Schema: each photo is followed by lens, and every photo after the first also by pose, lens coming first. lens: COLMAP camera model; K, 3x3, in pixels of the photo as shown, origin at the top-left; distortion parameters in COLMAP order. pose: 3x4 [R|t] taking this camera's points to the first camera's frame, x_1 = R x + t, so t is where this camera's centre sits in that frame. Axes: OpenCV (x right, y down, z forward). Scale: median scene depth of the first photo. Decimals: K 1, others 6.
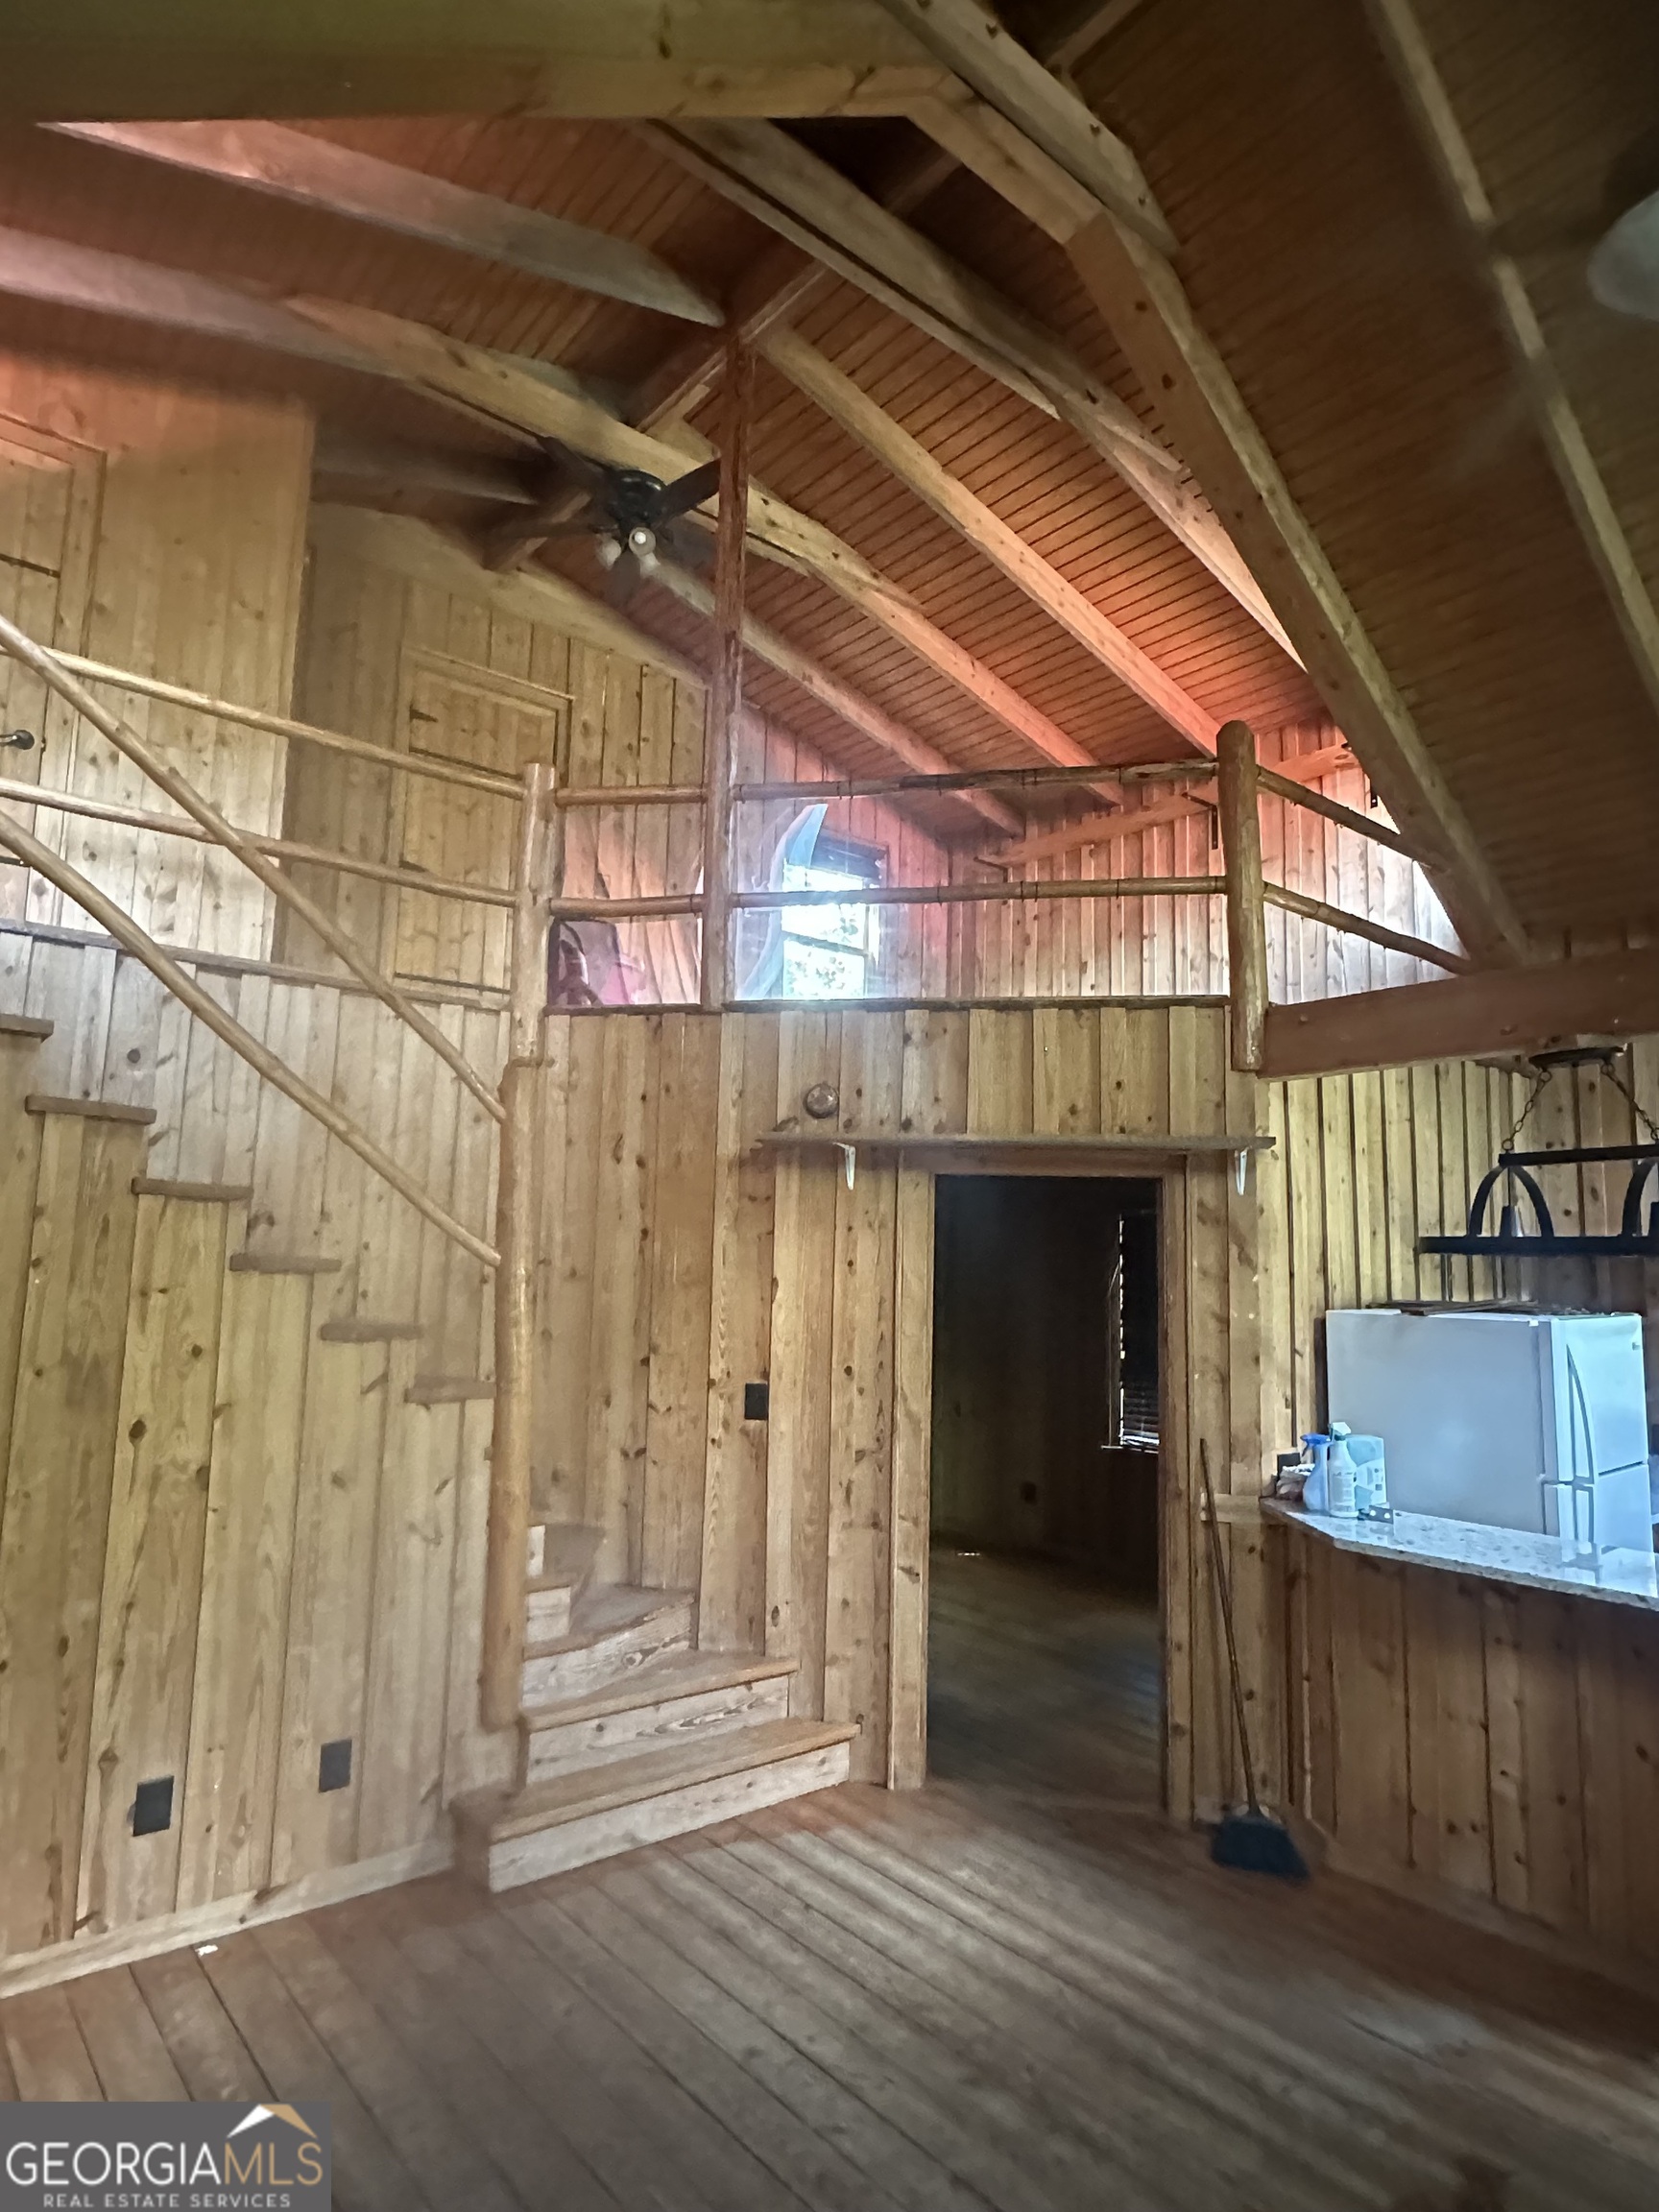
lens RADIAL K [[1255.5, 0, 823.9], [0, 1255.5, 1109.0], [0, 0, 1]] dist [-0.002650, -0.000104]
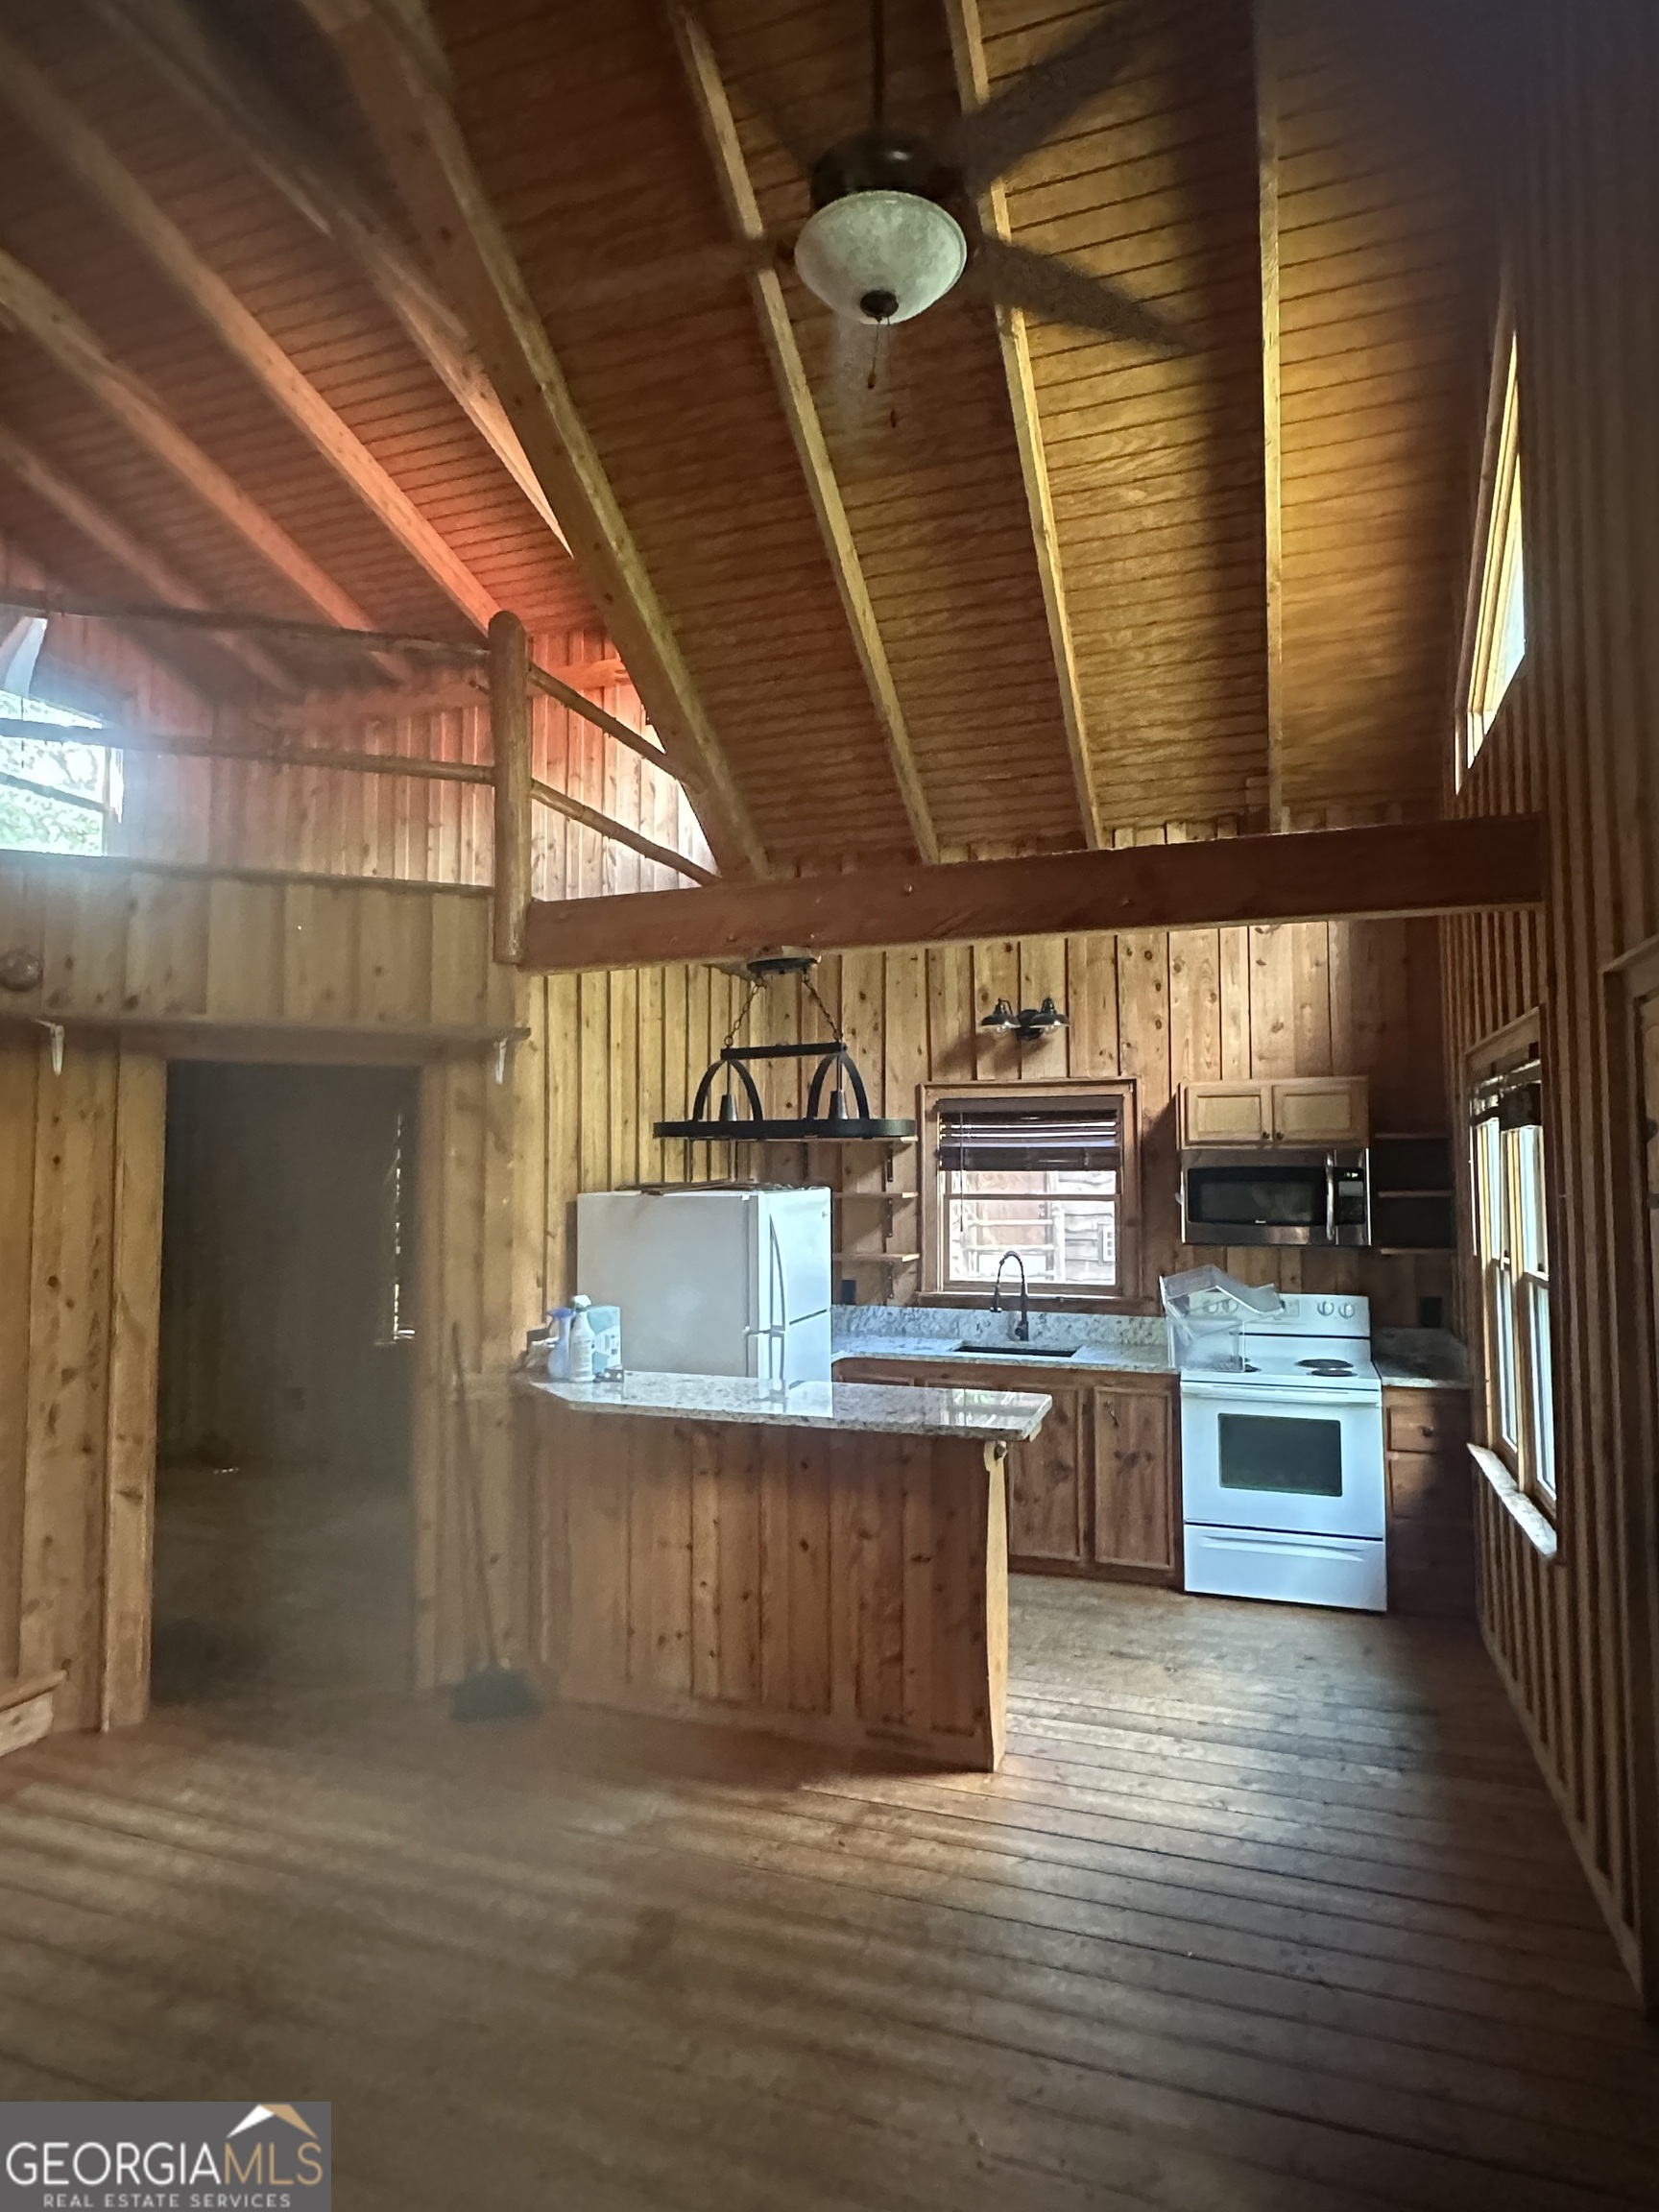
lens RADIAL K [[1256.2, 0, 816.3], [0, 1256.2, 1100.4], [0, 0, 1]] dist [-0.000845, 0.000571]
pose [[0.862241, 0.002618, 0.506492, 0.033941], [-0.039253, 0.997325, 0.061669, 0.007588], [-0.504975, -0.073054, 0.860037, -0.013241]]
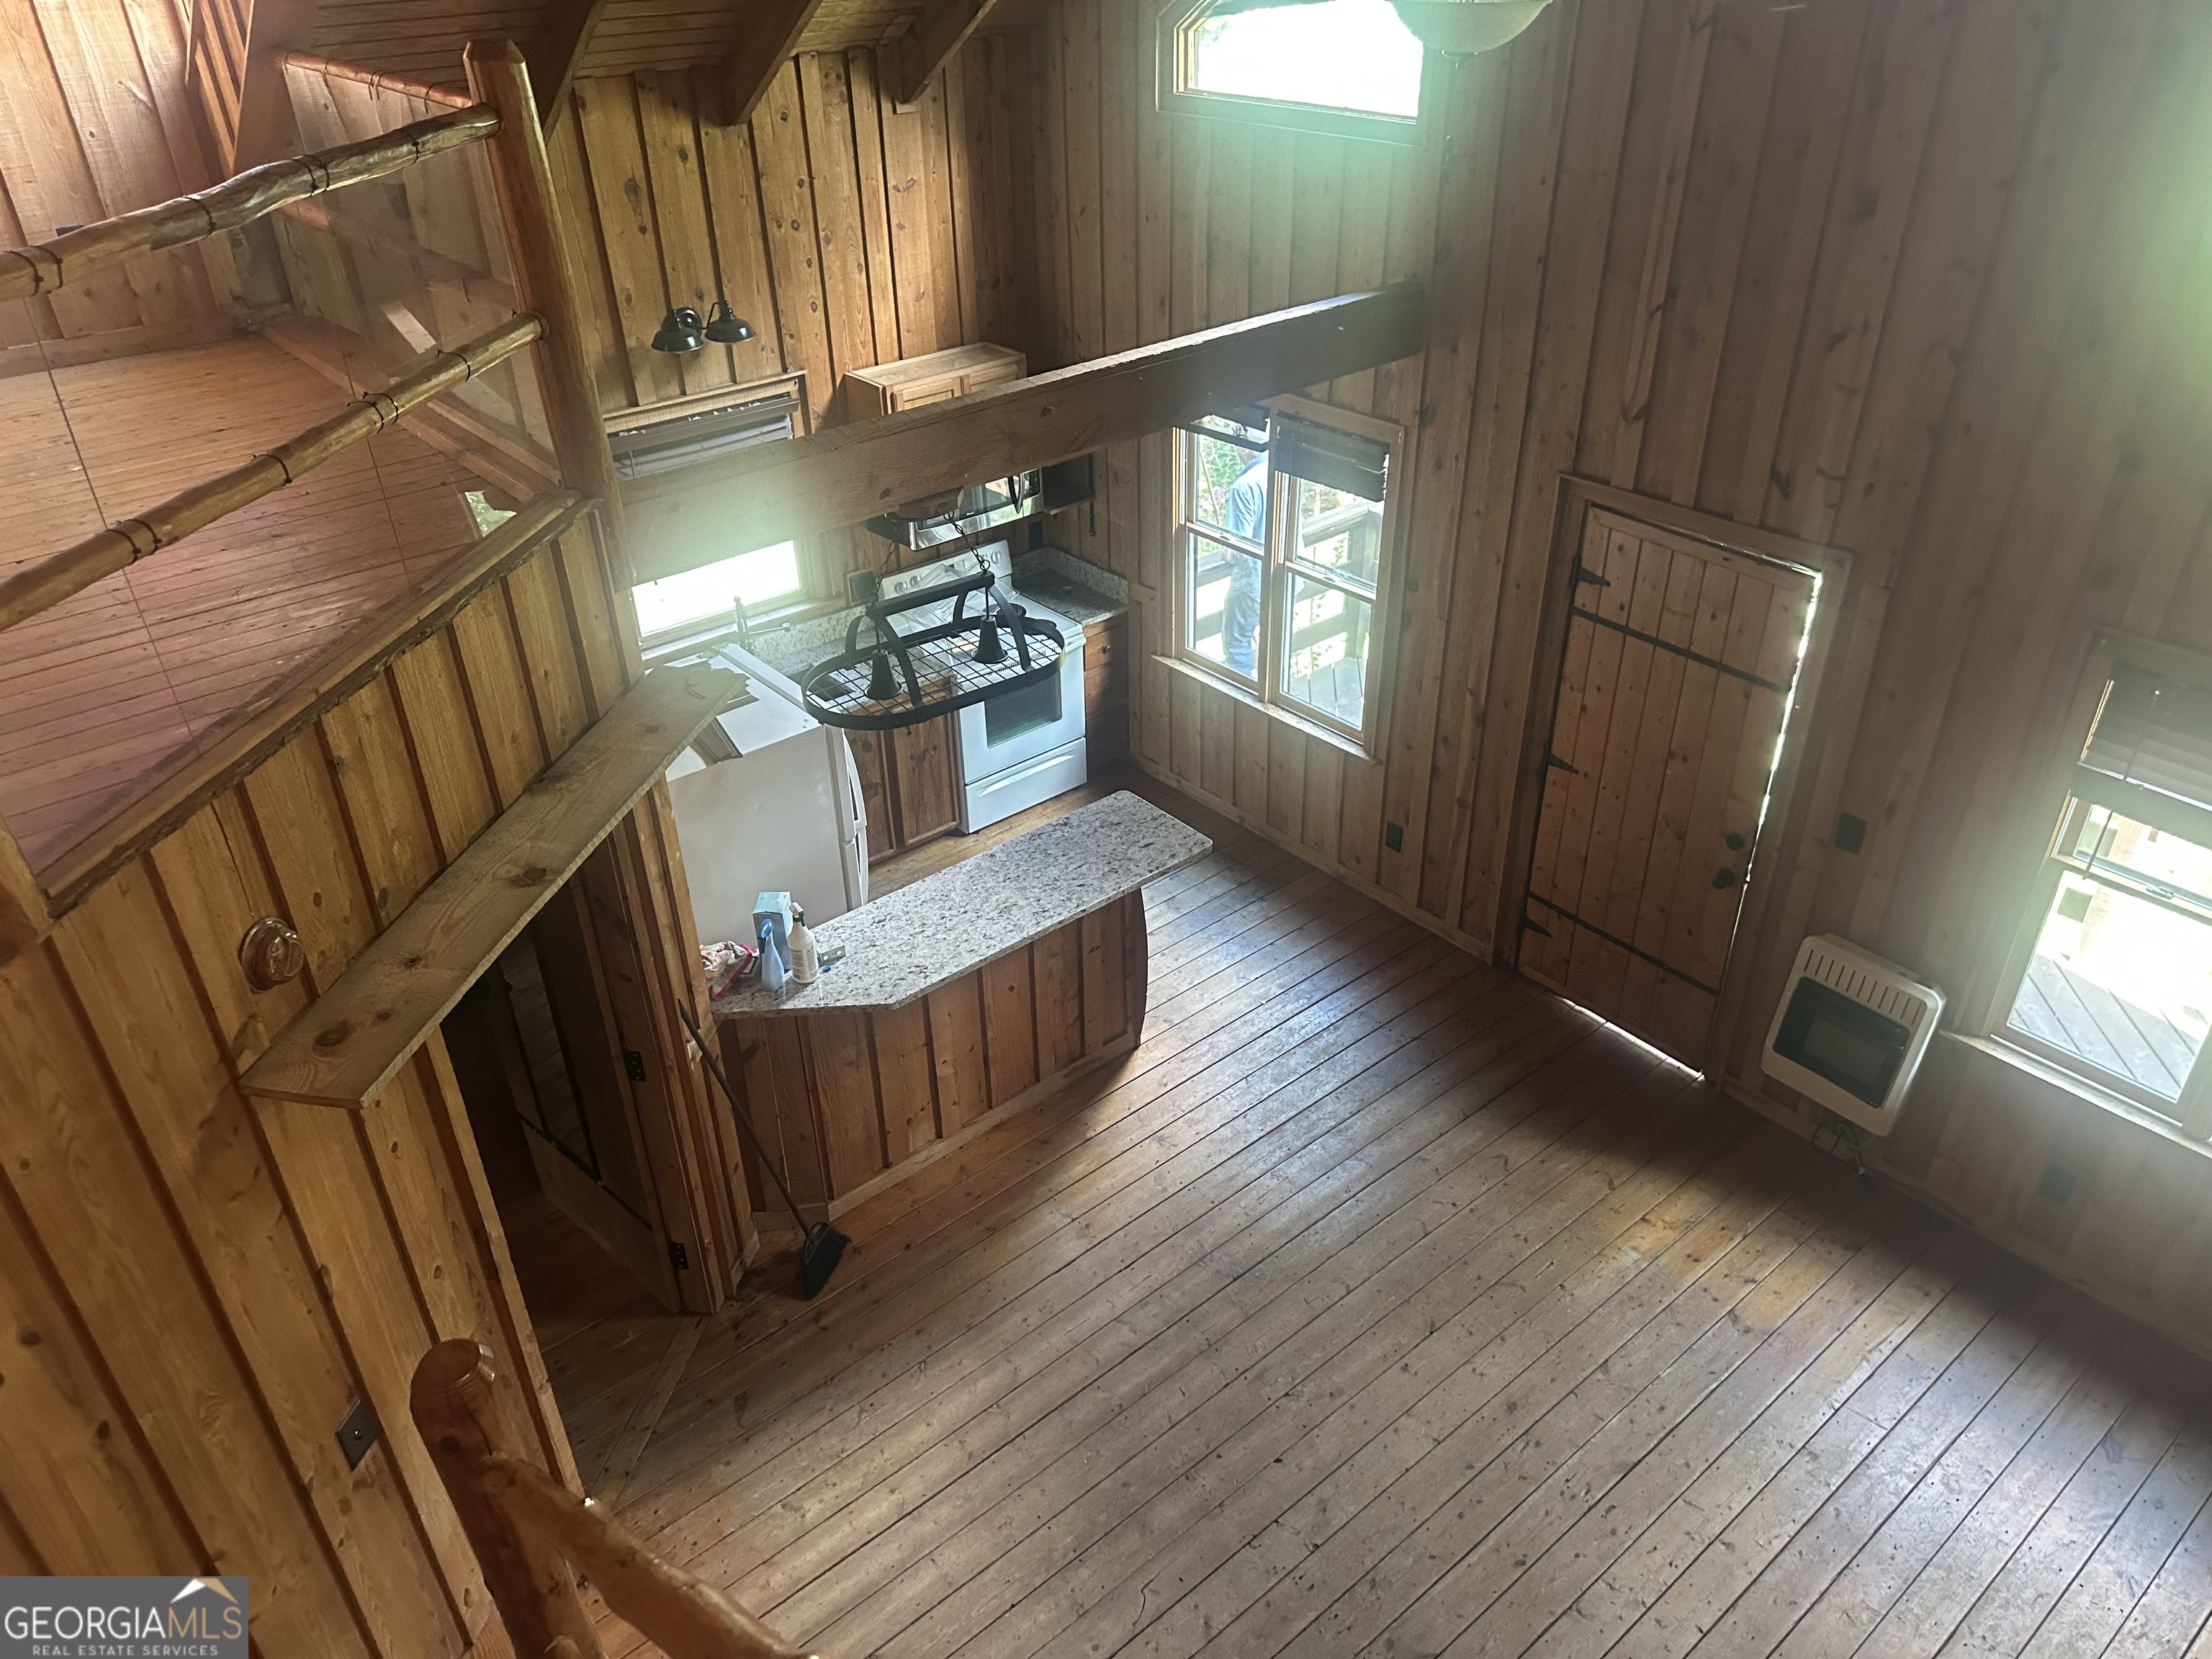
lens RADIAL K [[1560.7, 0, 1100.1], [0, 1560.7, 840.3], [0, 0, 1]] dist [0.148332, -0.267387]
pose [[-0.013520, -0.550479, 0.834740, -0.408289], [-0.101963, 0.831223, 0.546508, -0.337072], [-0.994696, -0.077724, -0.067367, 0.565840]]
